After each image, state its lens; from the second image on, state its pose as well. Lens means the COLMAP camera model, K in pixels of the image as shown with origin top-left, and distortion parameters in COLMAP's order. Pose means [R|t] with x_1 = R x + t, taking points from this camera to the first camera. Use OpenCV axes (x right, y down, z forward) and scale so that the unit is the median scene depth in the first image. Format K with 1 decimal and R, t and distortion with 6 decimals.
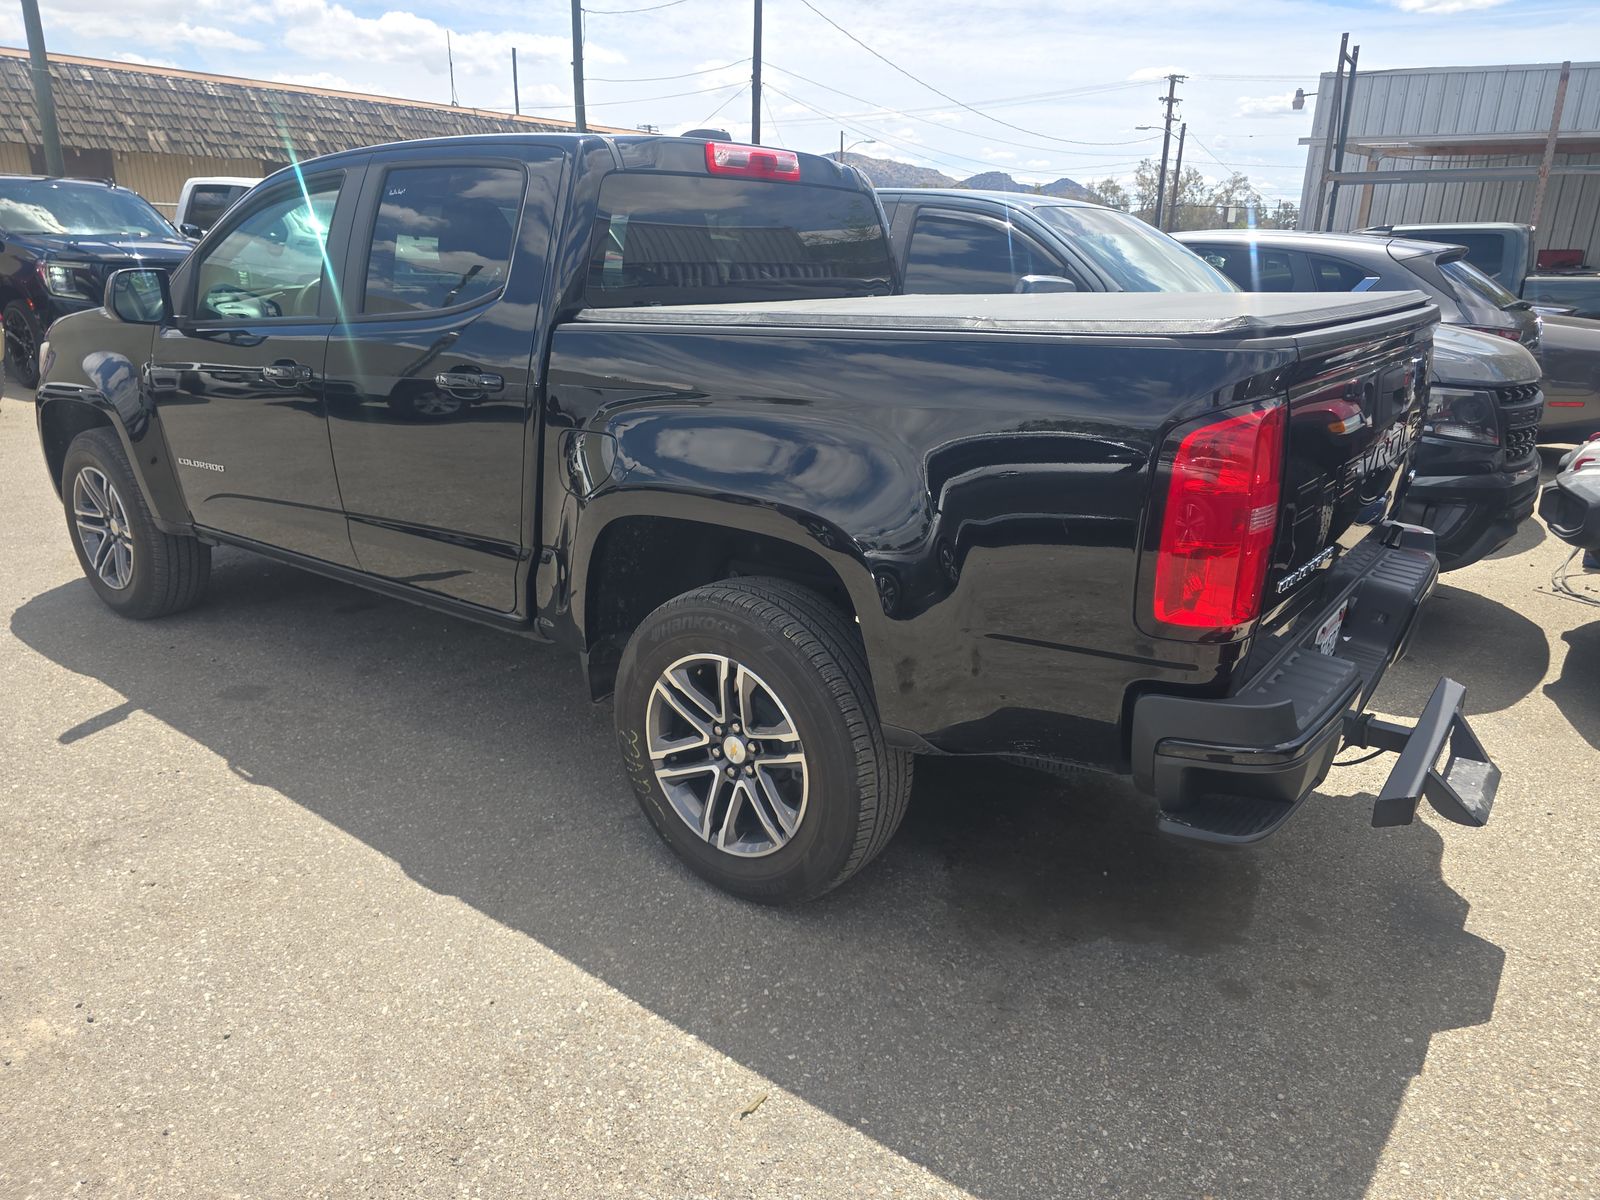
lens RADIAL K [[1082.1, 0, 799.6], [0, 1082.1, 603.7], [0, 0, 1]] dist [0.003326, -0.012412]
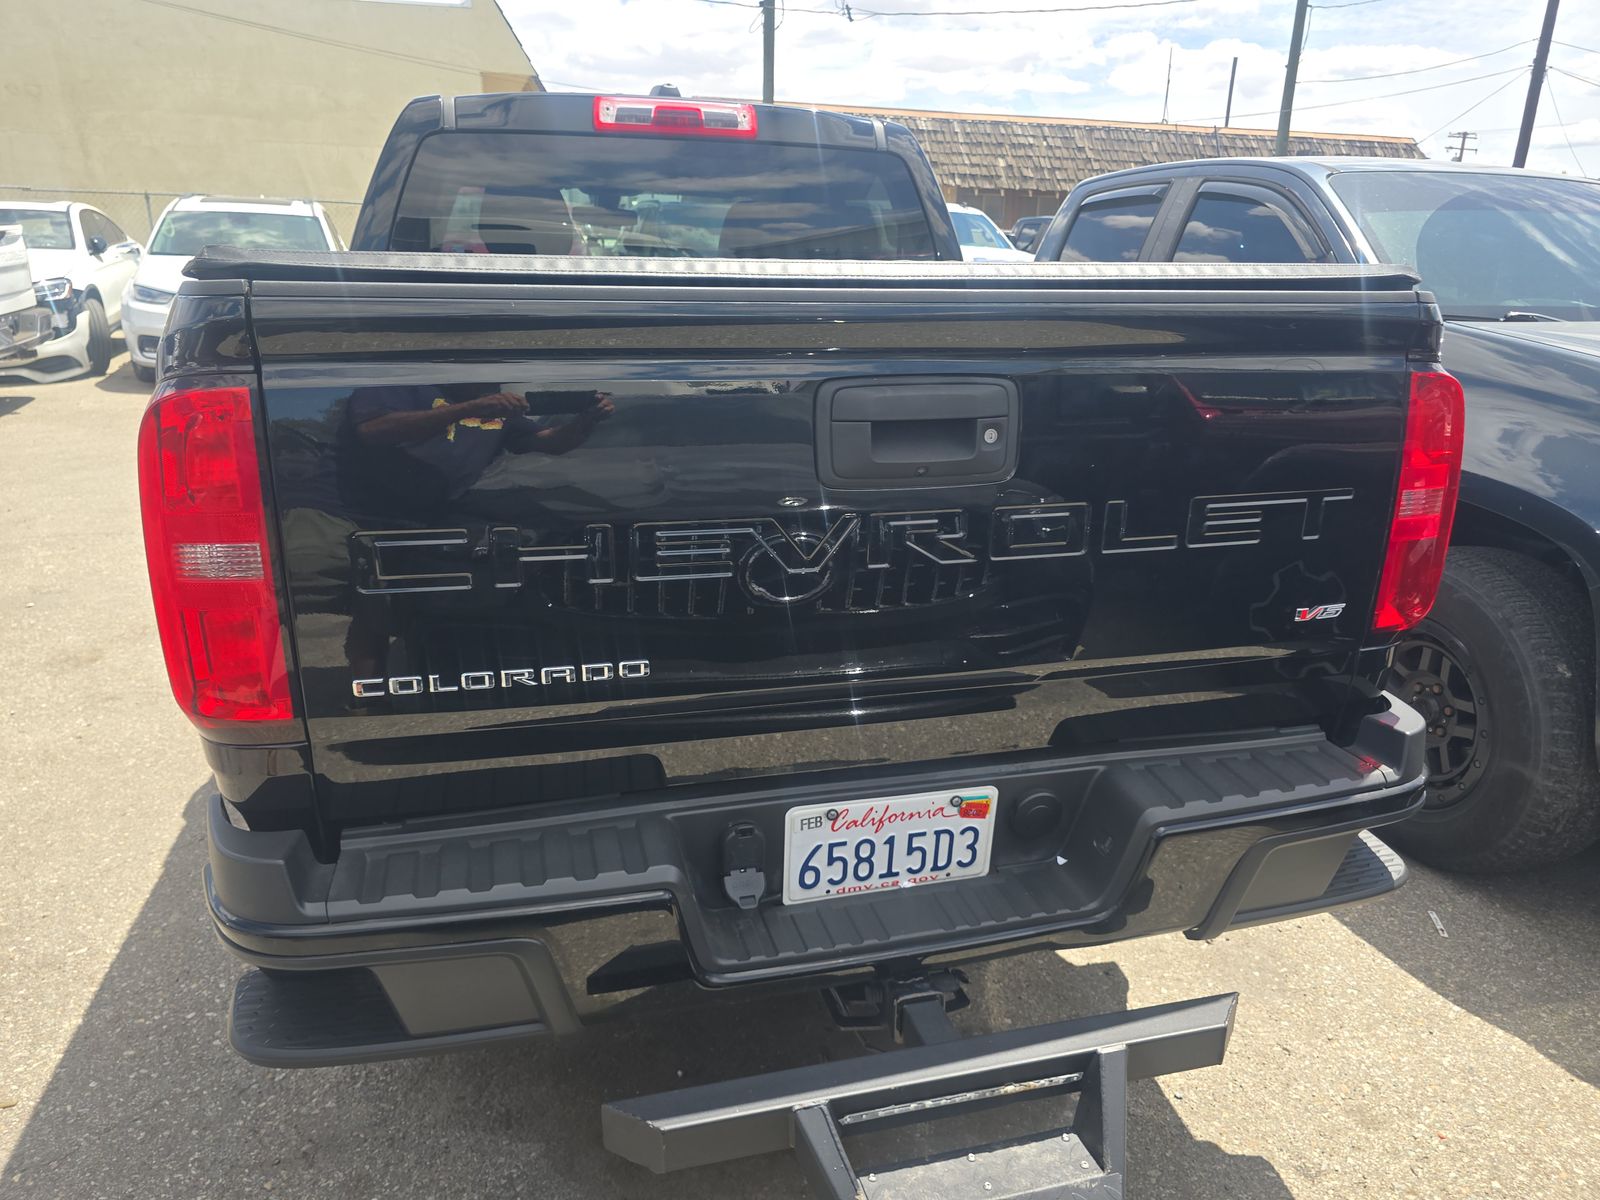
lens RADIAL K [[1082.1, 0, 798.0], [0, 1082.1, 604.7], [0, 0, 1]] dist [0.003326, -0.012412]
pose [[0.788249, 0.179513, -0.588591, 0.091189], [-0.191817, 0.980525, 0.042165, -0.012181], [0.584697, 0.079665, 0.807331, 0.058809]]
